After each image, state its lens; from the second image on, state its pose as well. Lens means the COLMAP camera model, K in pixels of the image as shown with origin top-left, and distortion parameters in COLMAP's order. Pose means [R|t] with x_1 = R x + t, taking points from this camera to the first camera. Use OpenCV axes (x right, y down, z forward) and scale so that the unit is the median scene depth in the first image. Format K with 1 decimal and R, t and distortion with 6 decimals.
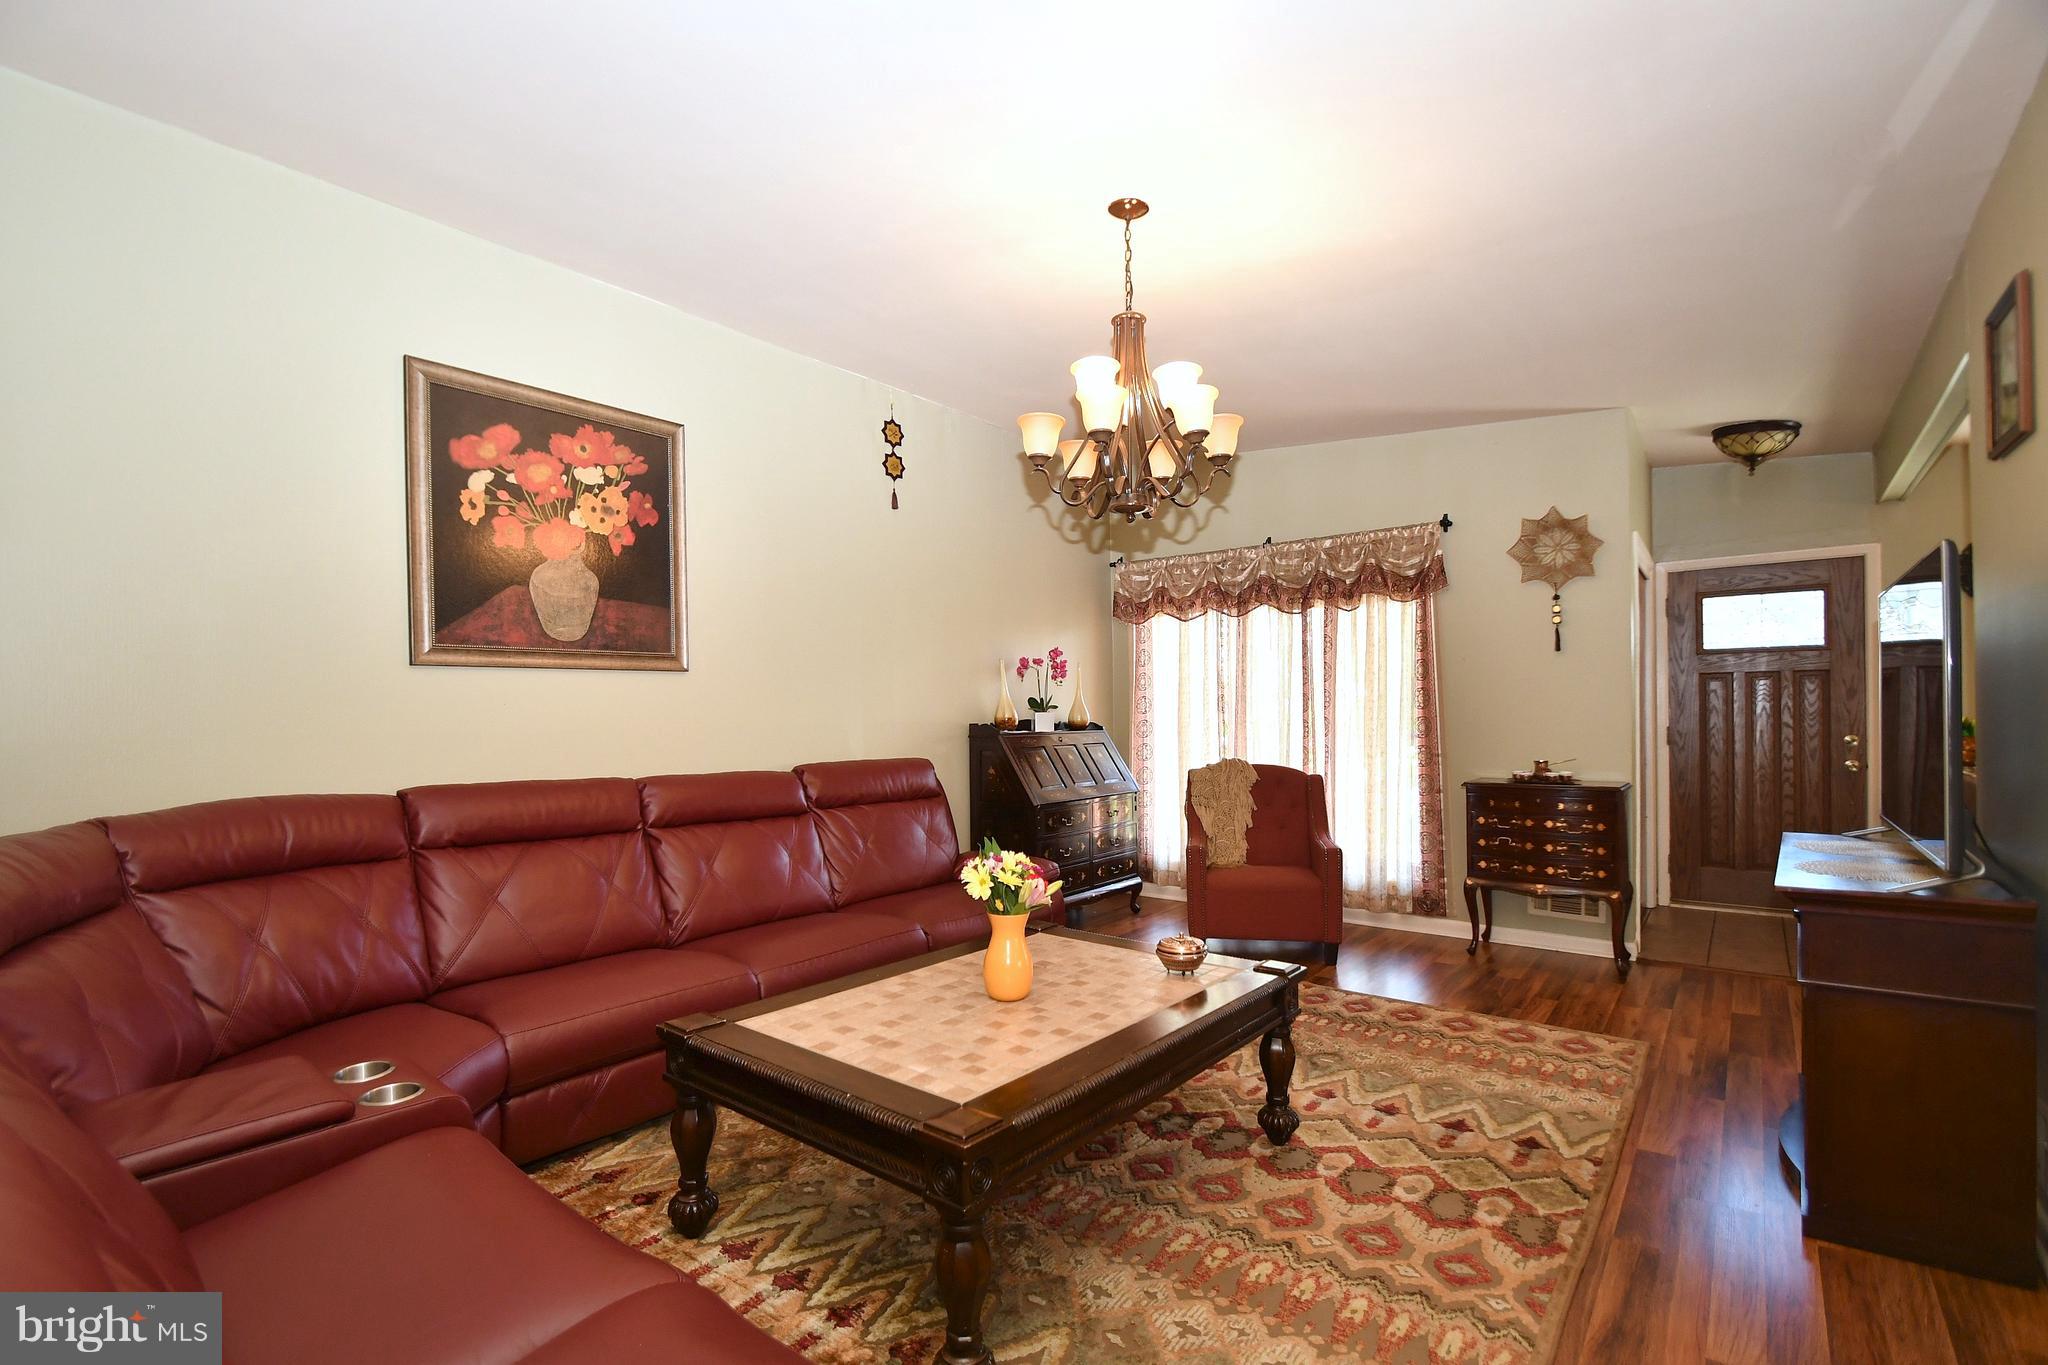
lens RADIAL K [[919.5, 0, 1018.2], [0, 919.5, 711.6], [0, 0, 1]] dist [0.004659, 0.000351]
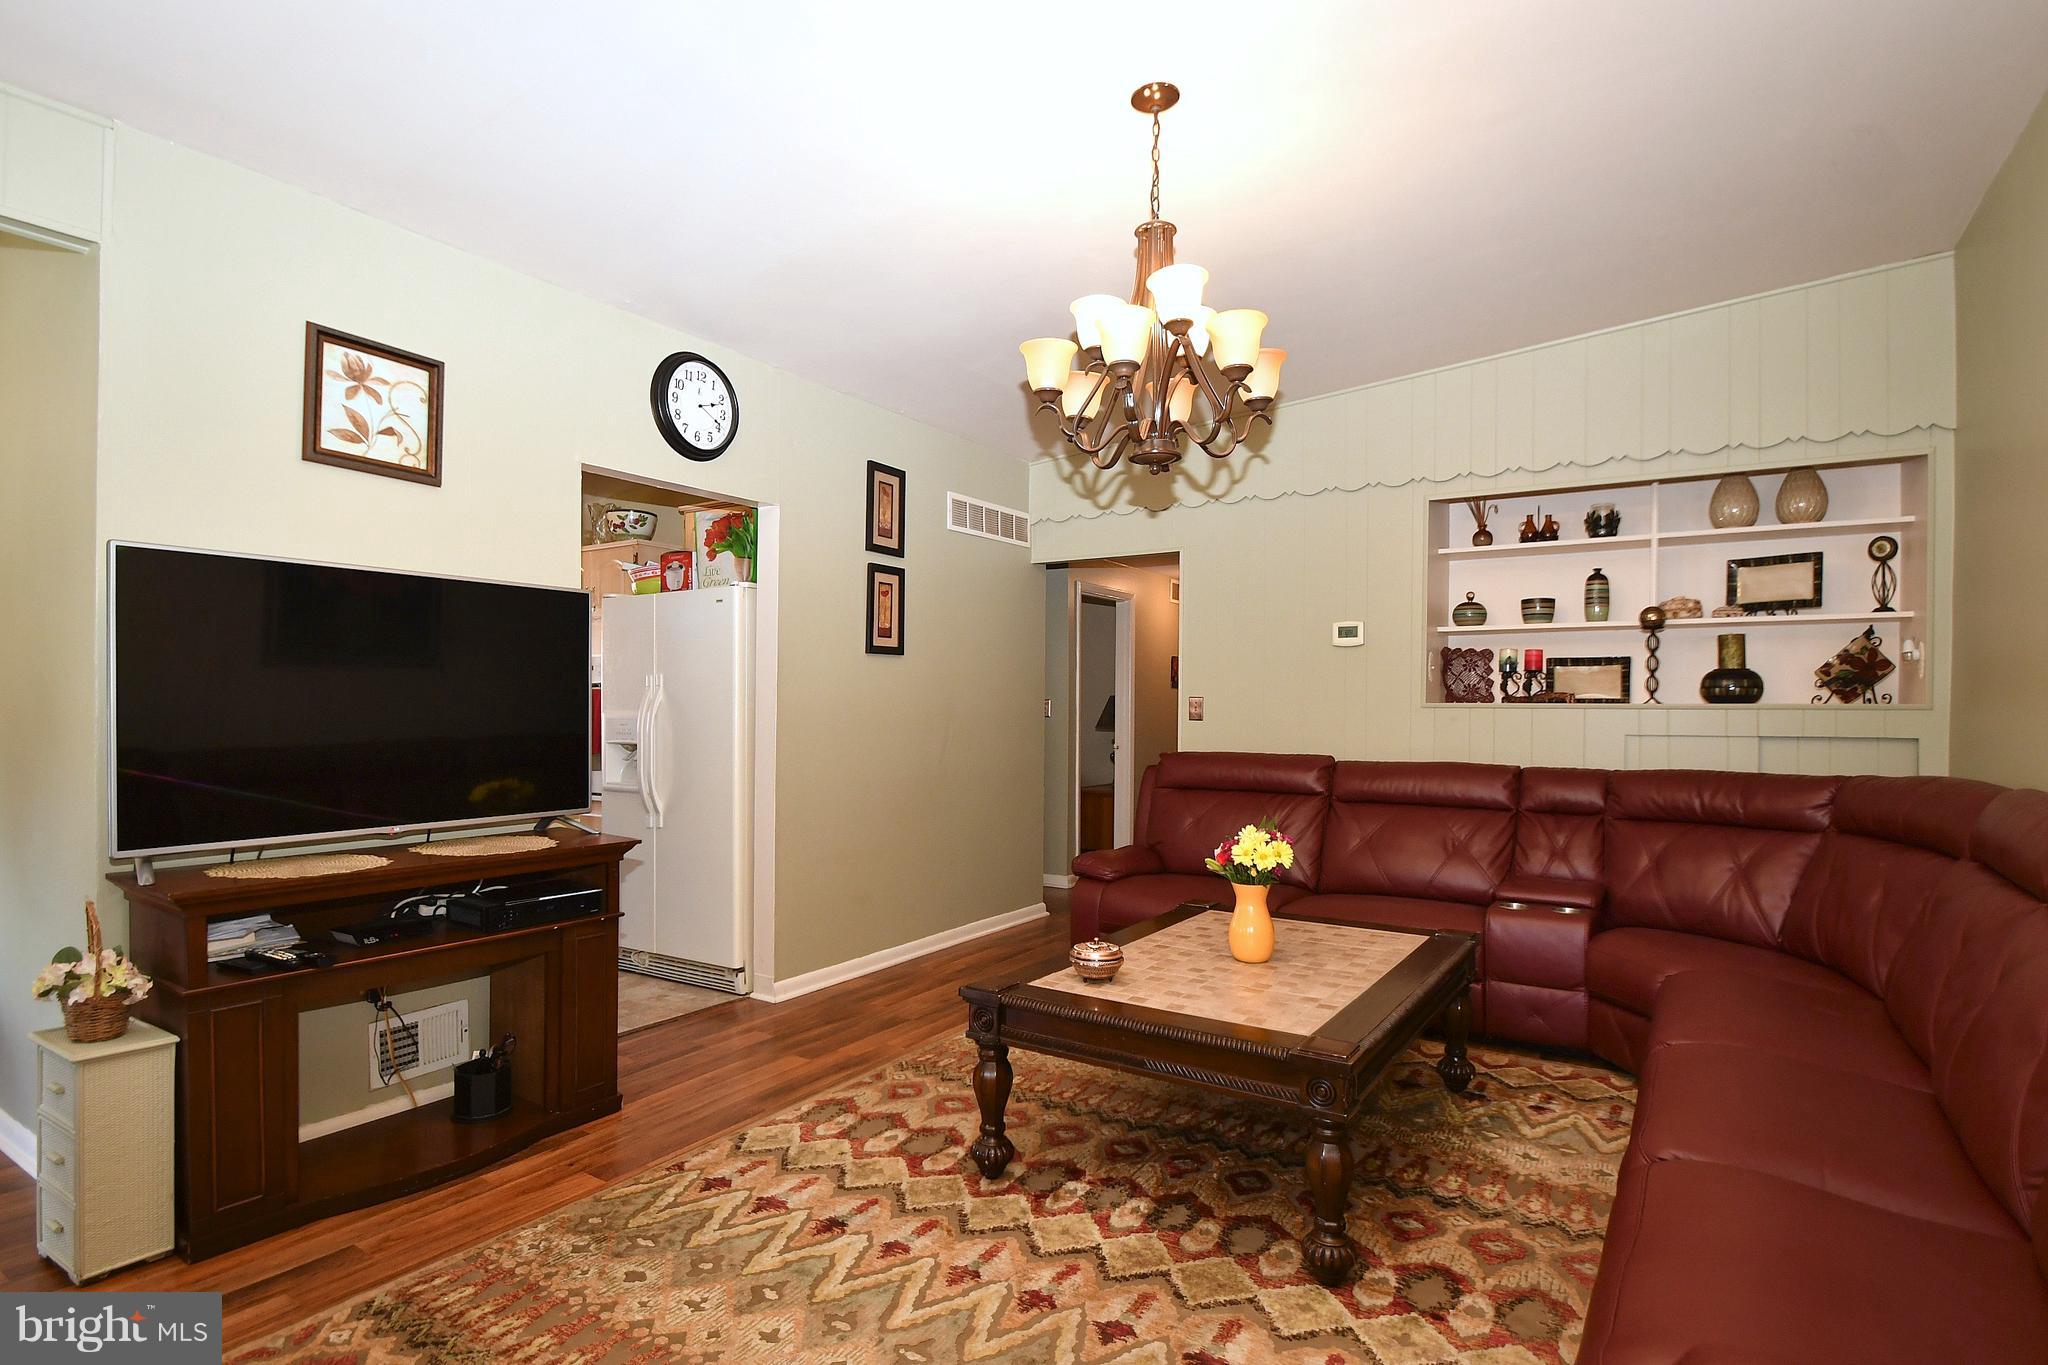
lens RADIAL K [[1047.8, 0, 975.2], [0, 1047.8, 713.0], [0, 0, 1]] dist [0.003284, -0.025452]
pose [[-0.997818, 0.007275, -0.065623, 0.294285], [0.006988, 0.999965, 0.004604, 0.004048], [0.065654, 0.004135, -0.997834, 1.640706]]
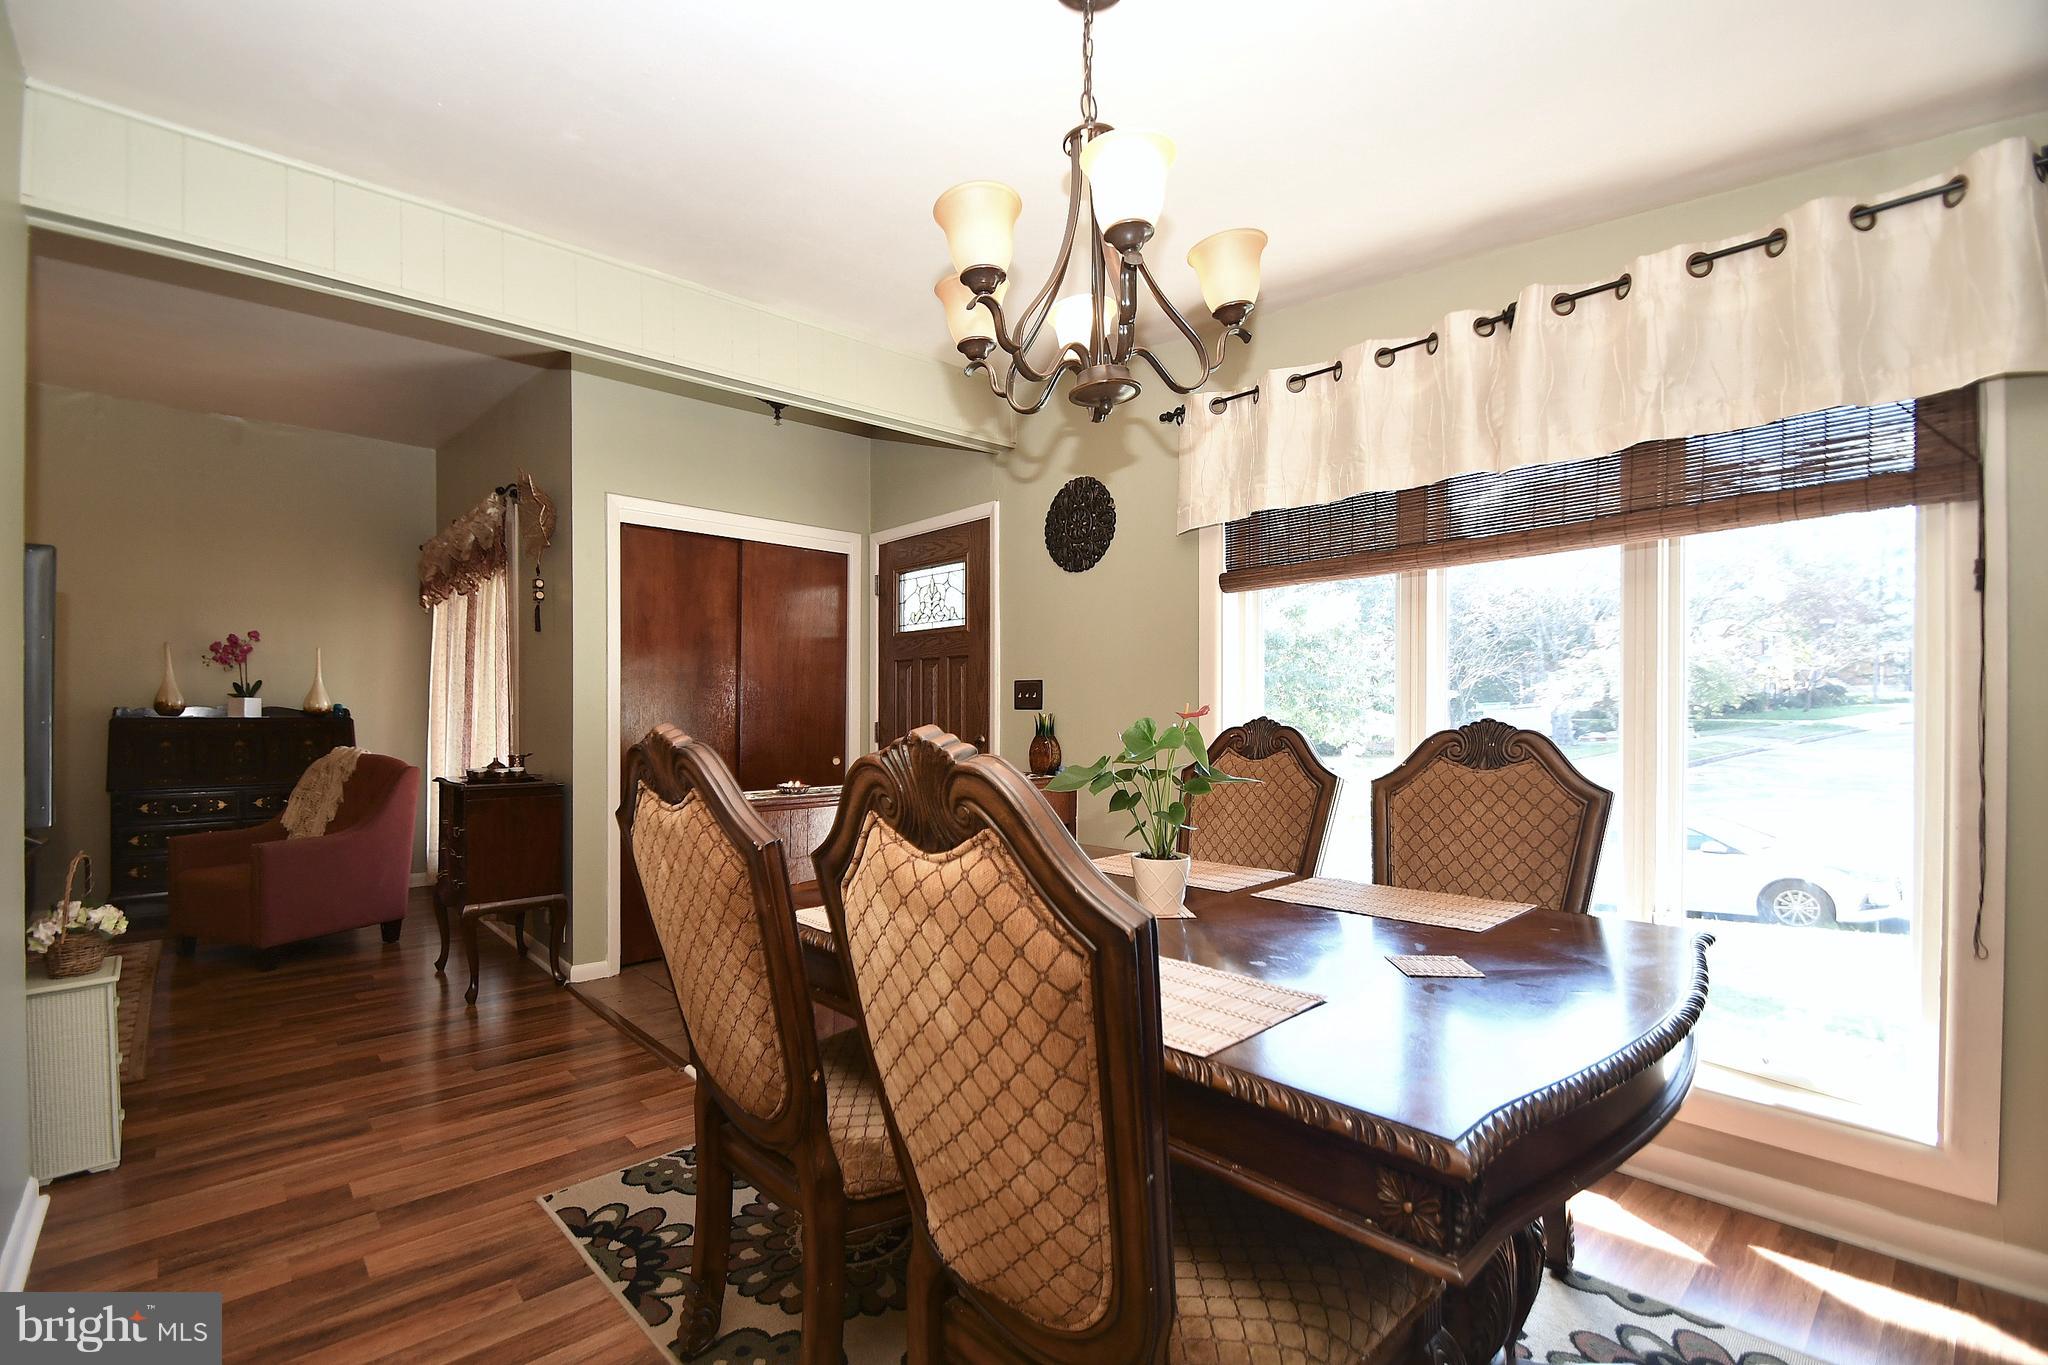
lens RADIAL K [[919.5, 0, 1018.2], [0, 919.5, 711.6], [0, 0, 1]] dist [0.004659, 0.000351]
pose [[0.987253, 0.010086, -0.158842, 1.682676], [-0.008723, 0.999919, 0.009278, -0.001332], [0.158923, -0.007775, 0.987260, 0.283763]]
